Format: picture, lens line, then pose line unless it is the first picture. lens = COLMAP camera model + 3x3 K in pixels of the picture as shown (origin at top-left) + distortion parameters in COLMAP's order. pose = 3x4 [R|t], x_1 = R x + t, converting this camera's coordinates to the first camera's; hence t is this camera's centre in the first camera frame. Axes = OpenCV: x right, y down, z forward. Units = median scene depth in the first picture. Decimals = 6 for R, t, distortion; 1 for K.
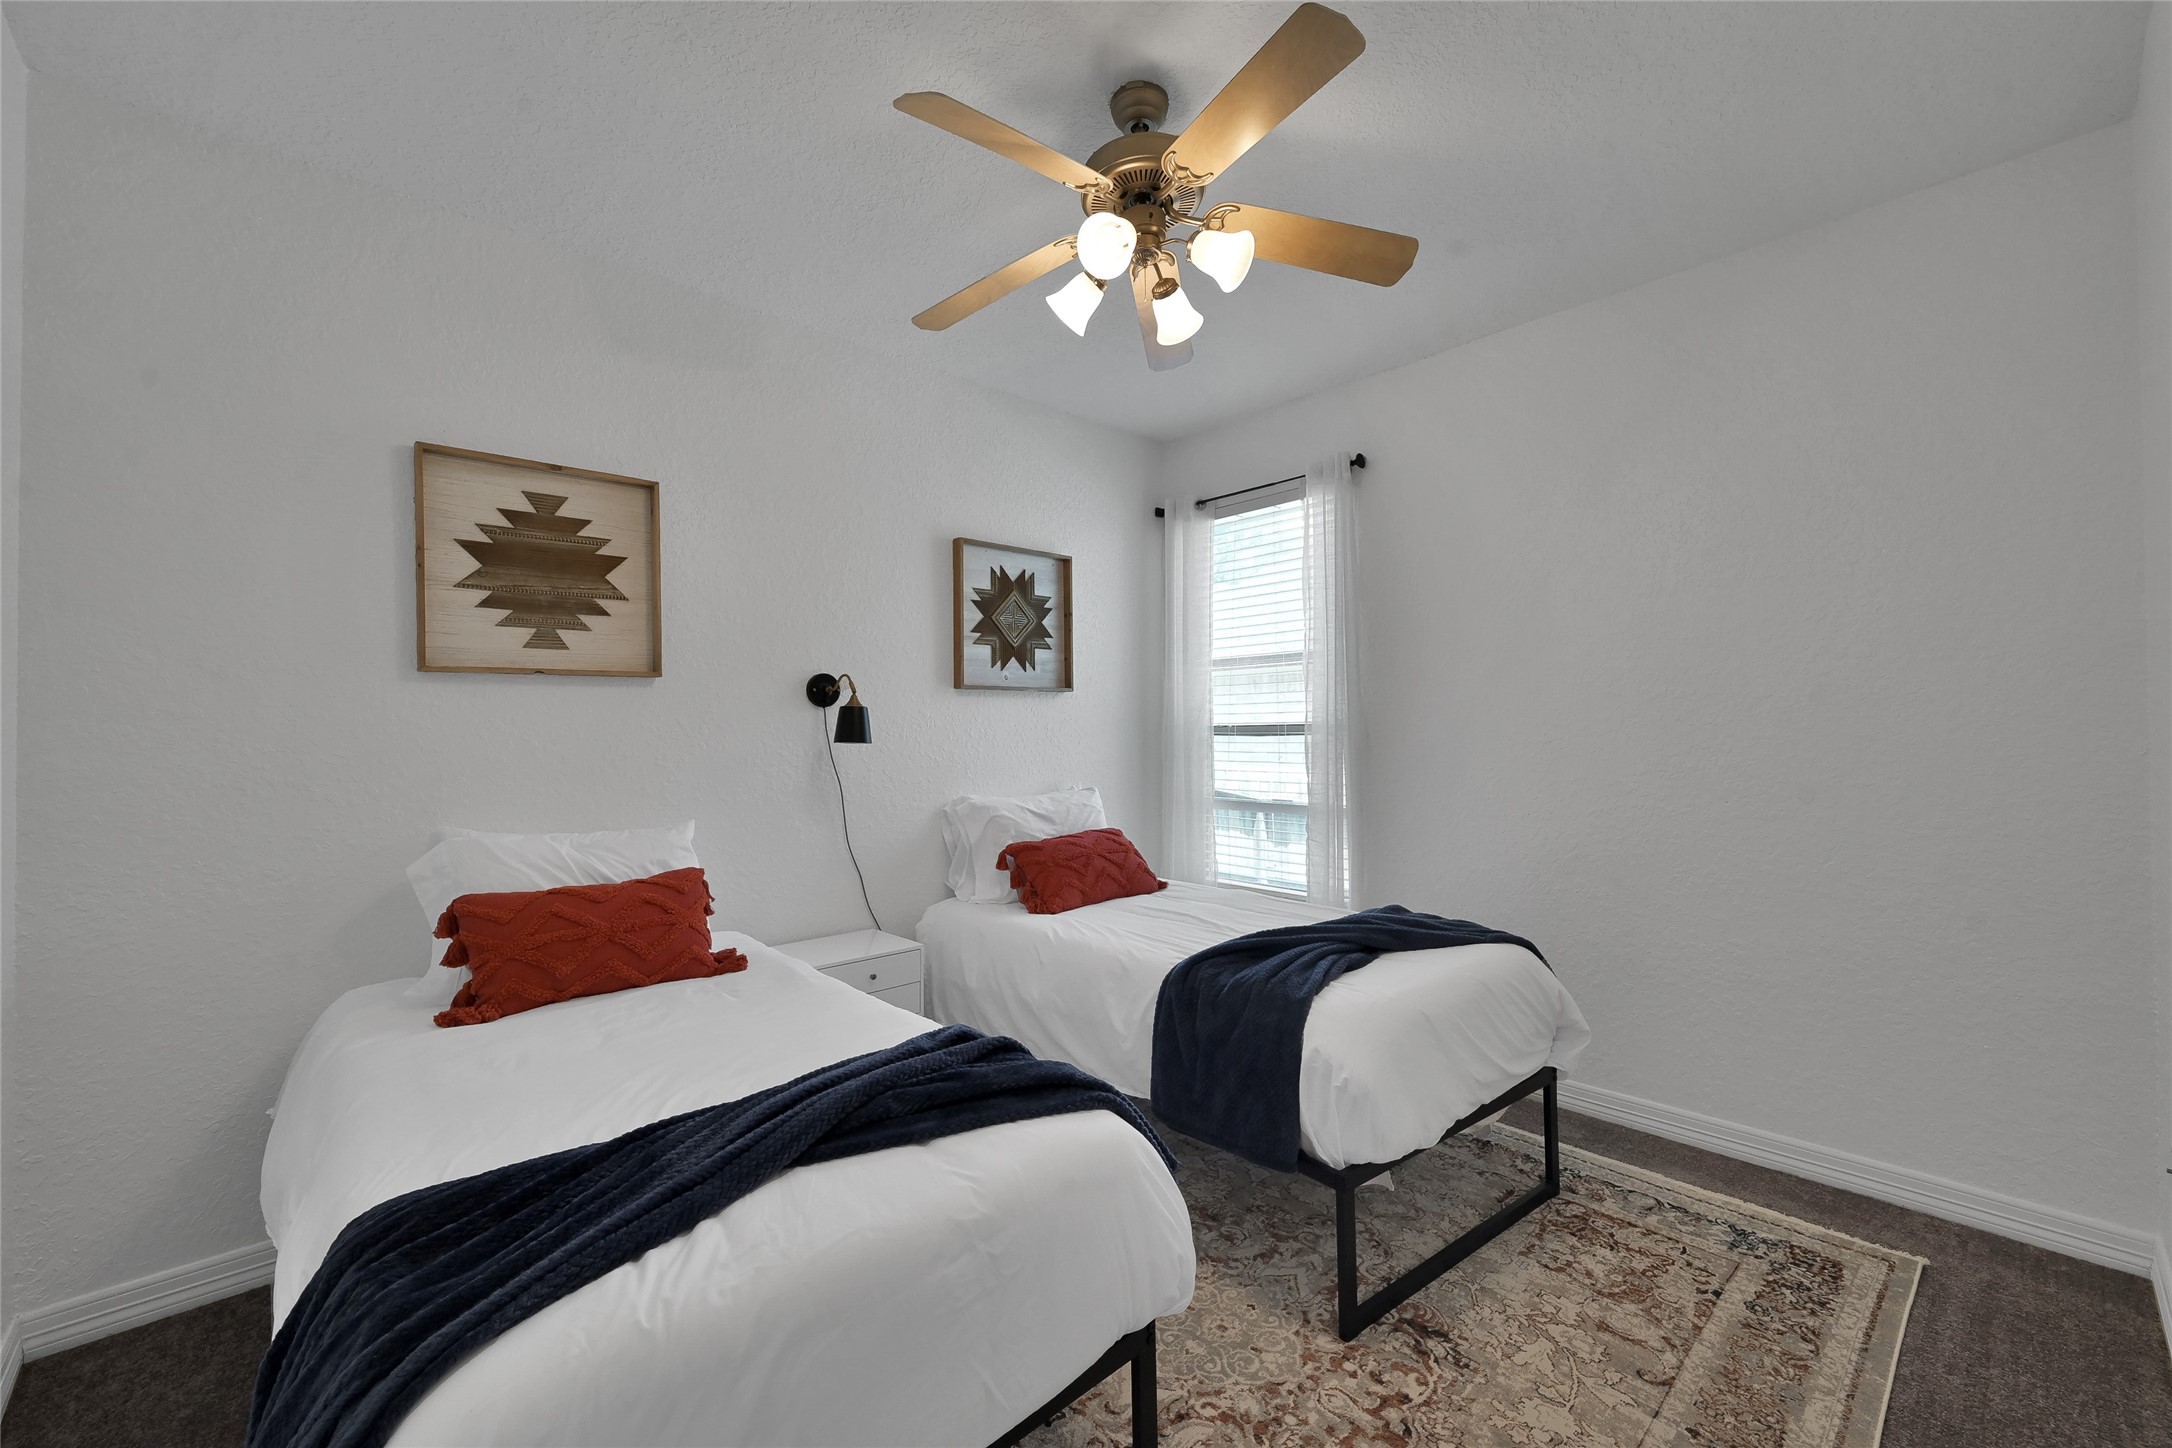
lens RADIAL K [[862.1, 0, 1100.5], [0, 862.1, 727.8], [0, 0, 1]] dist [0.000885, 0.000486]
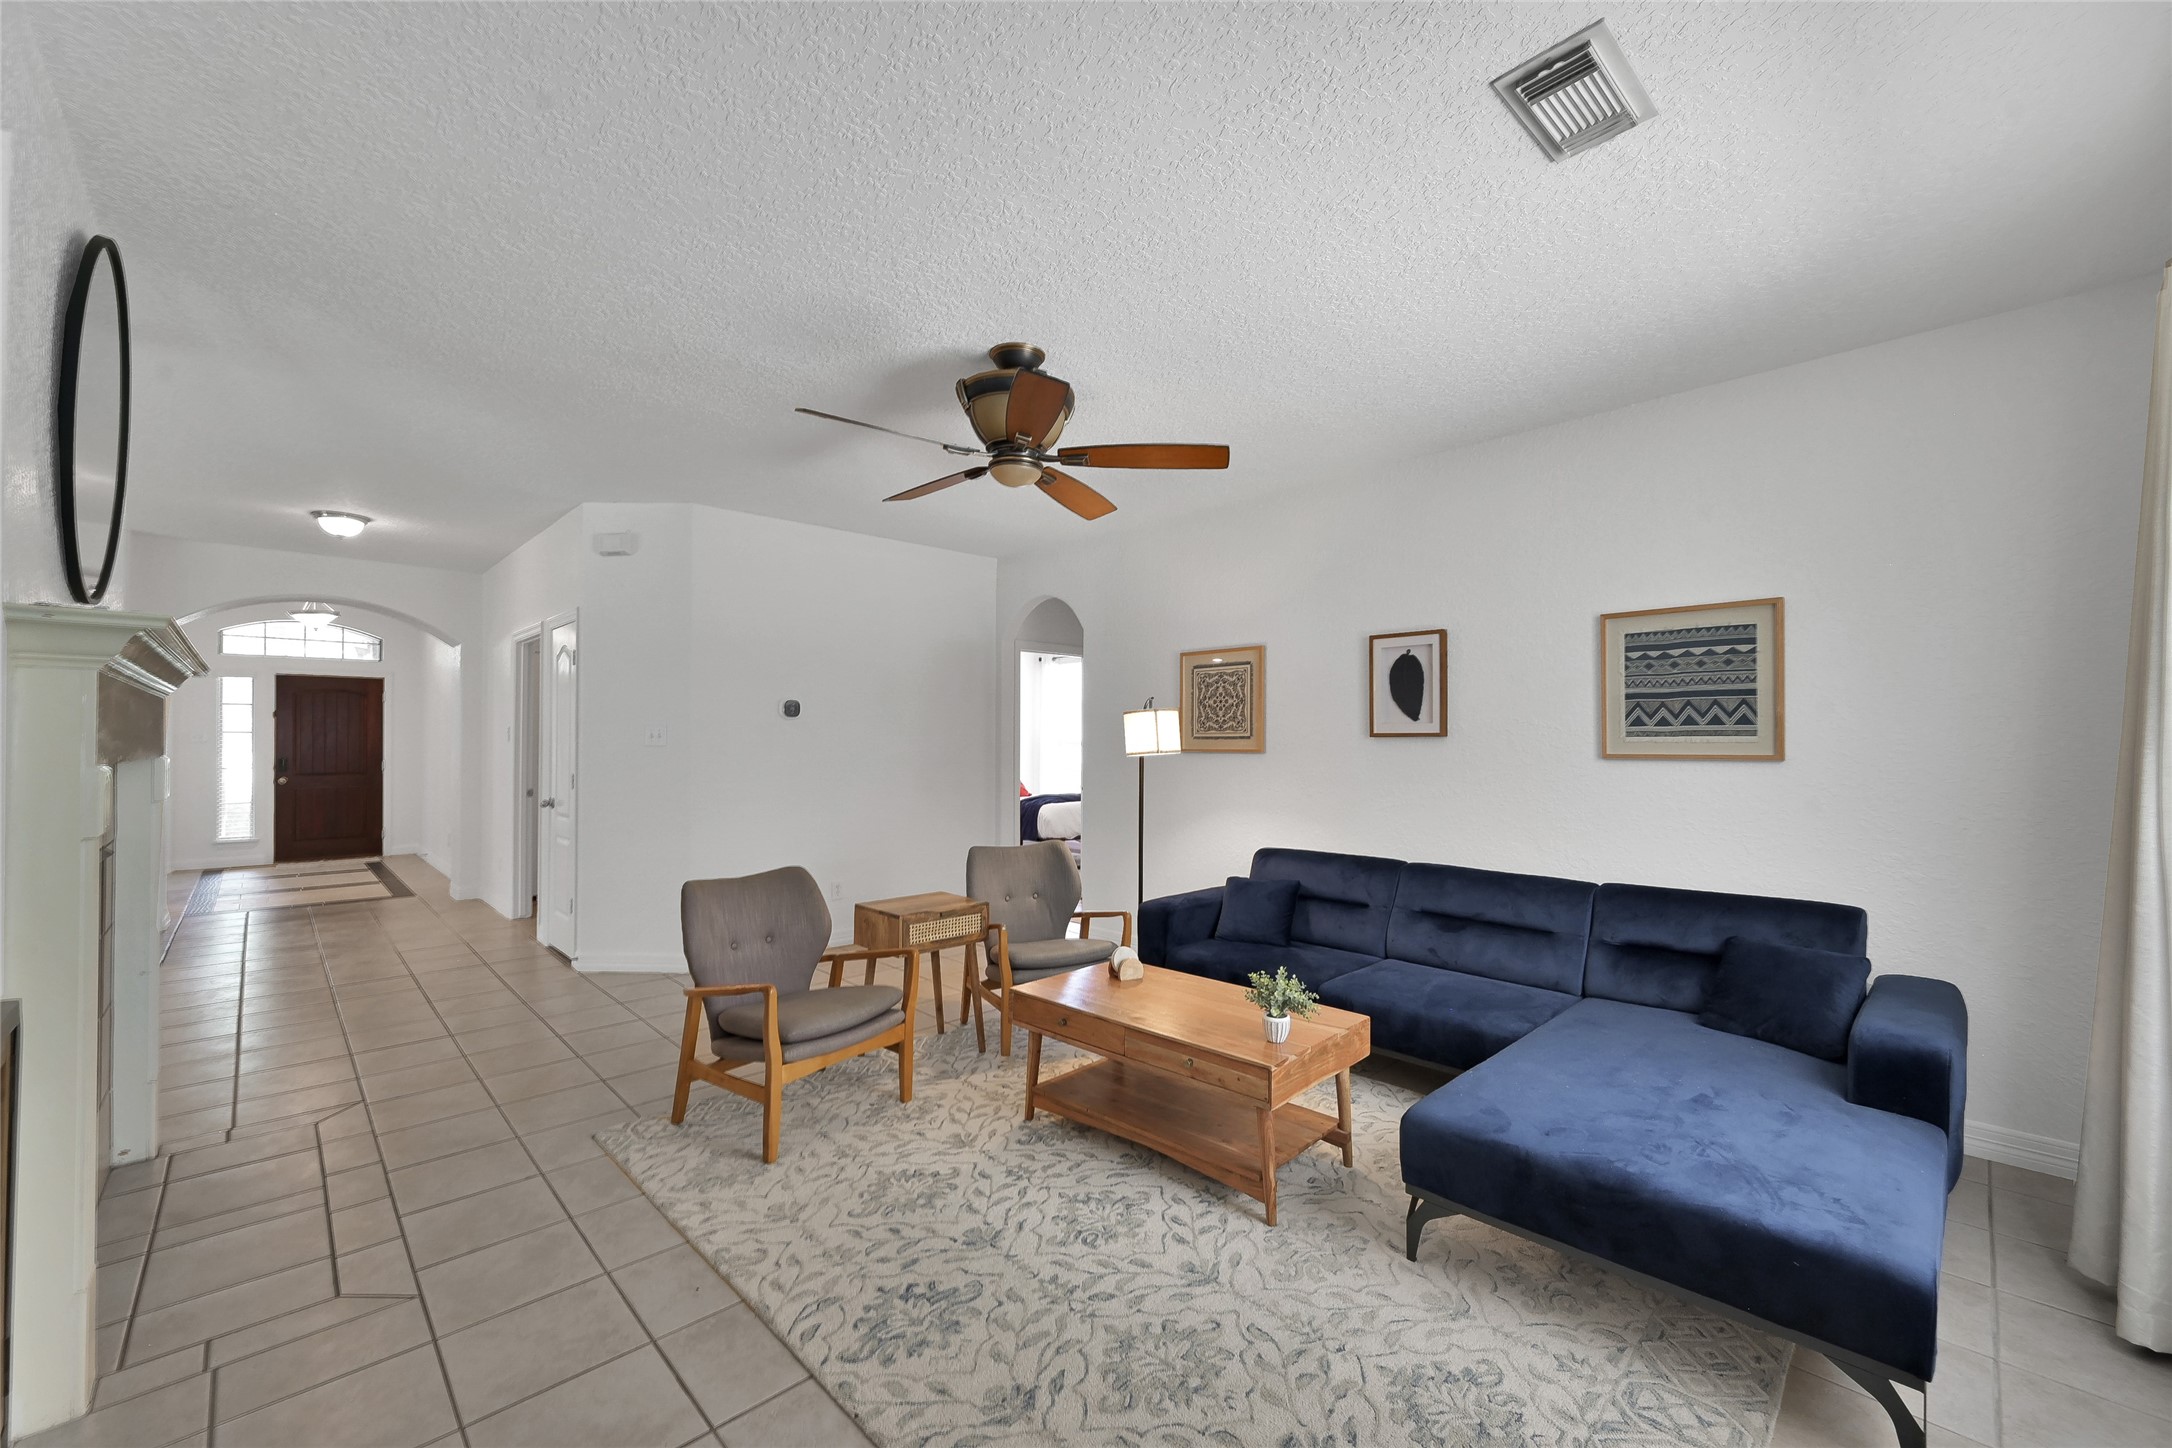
lens RADIAL K [[862.1, 0, 1100.5], [0, 862.1, 727.8], [0, 0, 1]] dist [0.000885, 0.000486]
pose [[0.030531, -0.013266, -0.999446, 1.271534], [-0.019885, 0.999706, -0.013877, -0.038923], [0.999336, 0.020297, 0.030258, 0.237444]]
